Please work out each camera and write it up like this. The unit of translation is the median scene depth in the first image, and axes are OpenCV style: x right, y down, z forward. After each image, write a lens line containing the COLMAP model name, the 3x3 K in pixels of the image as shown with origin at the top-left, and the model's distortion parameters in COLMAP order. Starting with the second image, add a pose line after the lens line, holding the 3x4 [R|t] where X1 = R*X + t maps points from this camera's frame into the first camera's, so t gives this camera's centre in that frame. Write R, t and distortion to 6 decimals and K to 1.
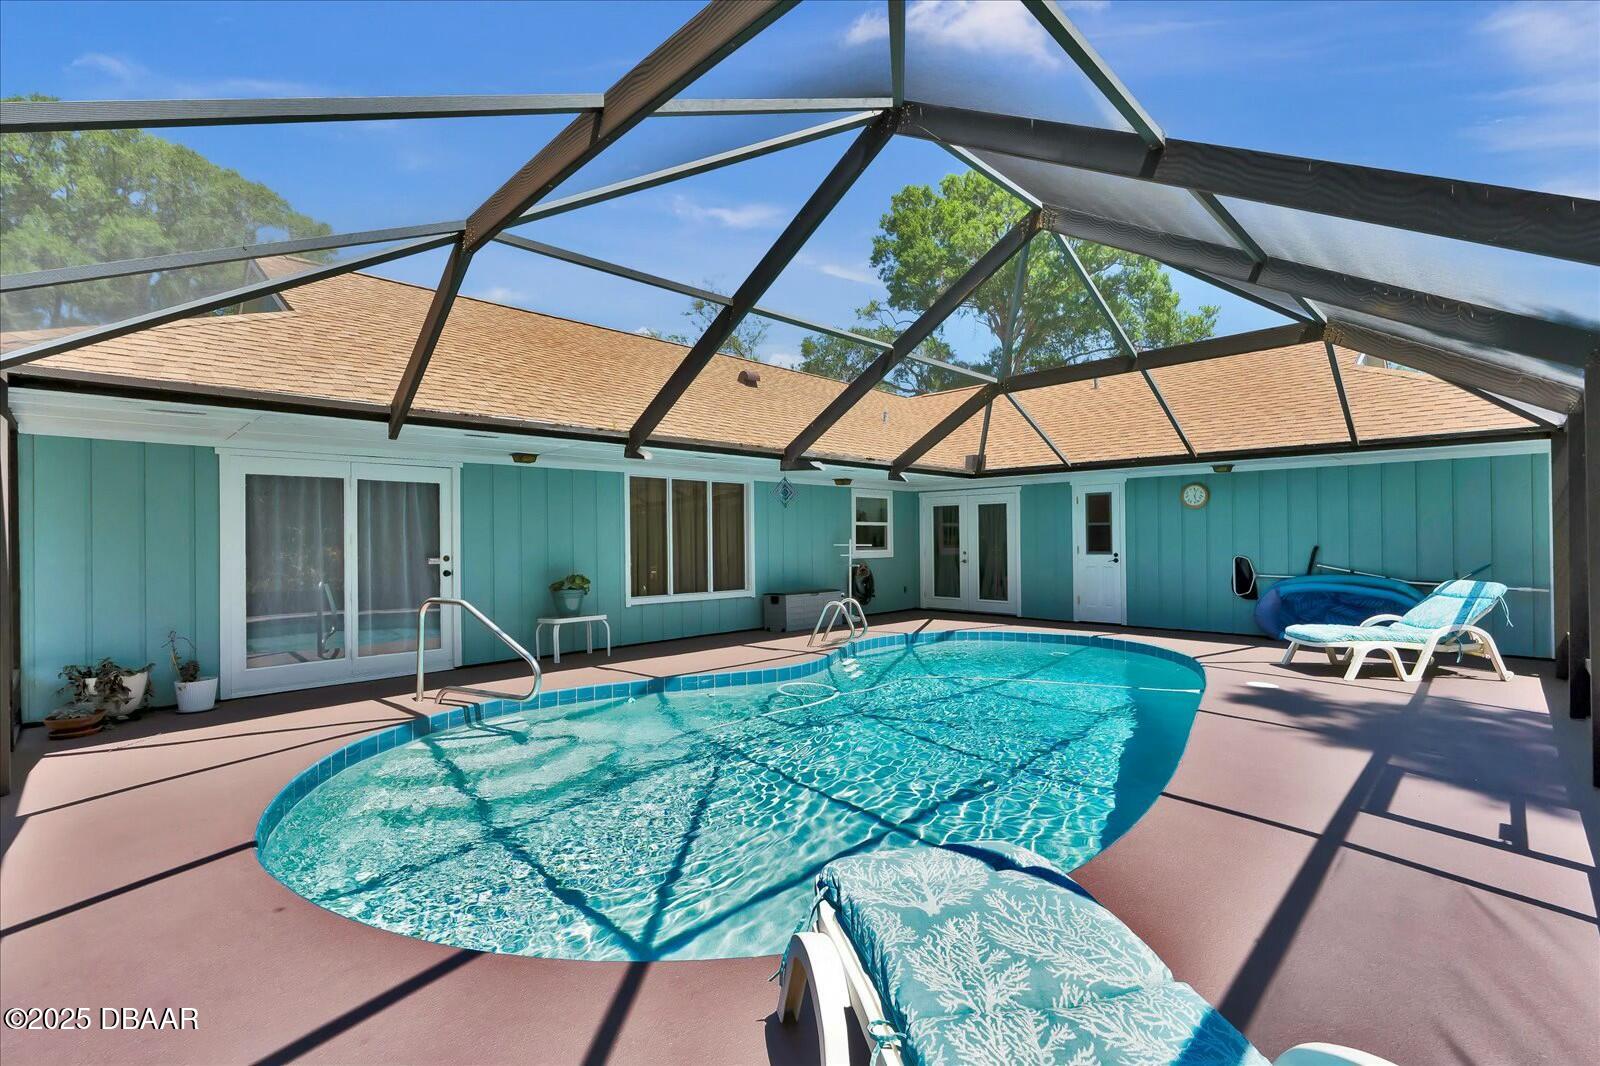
lens RADIAL K [[706.7, 0, 800.0], [0, 706.7, 533.0], [0, 0, 1]] dist [-0.011653, 0.000525]
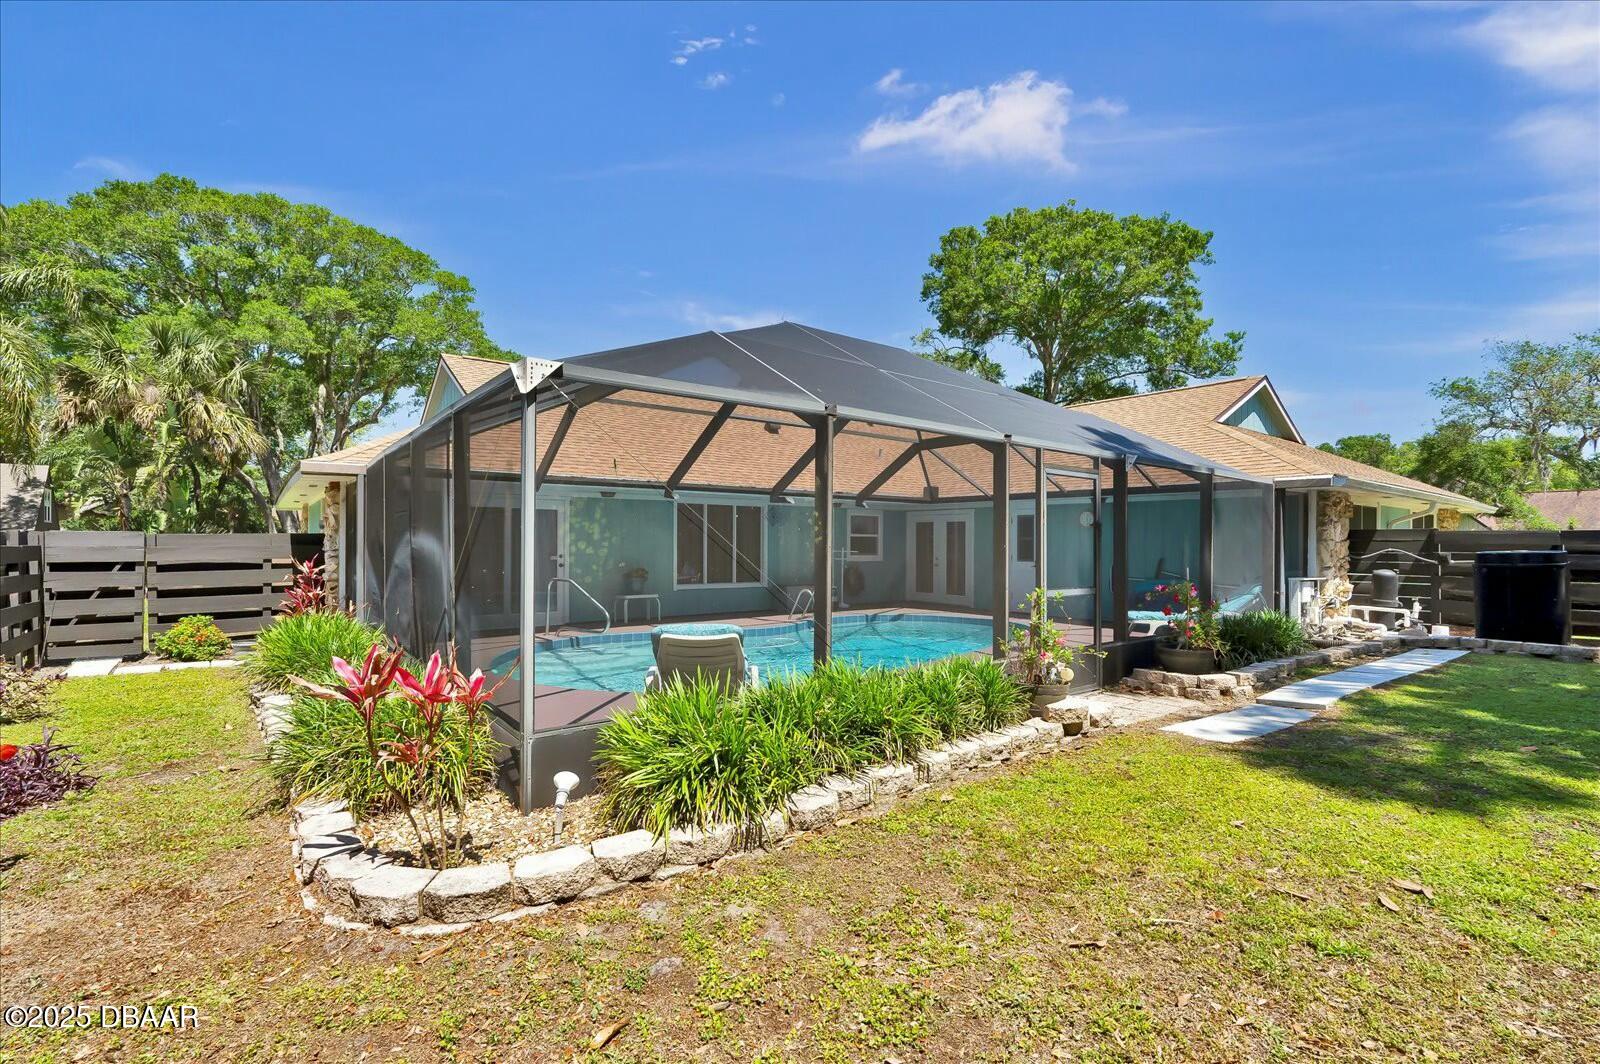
lens RADIAL K [[706.7, 0, 800.0], [0, 706.7, 532.0], [0, 0, 1]] dist [-0.011653, 0.000525]
pose [[0.991589, 0.012580, -0.128816, 0.148818], [-0.013327, 0.999899, -0.004936, -0.011062], [0.128741, 0.006612, 0.991656, -0.318692]]
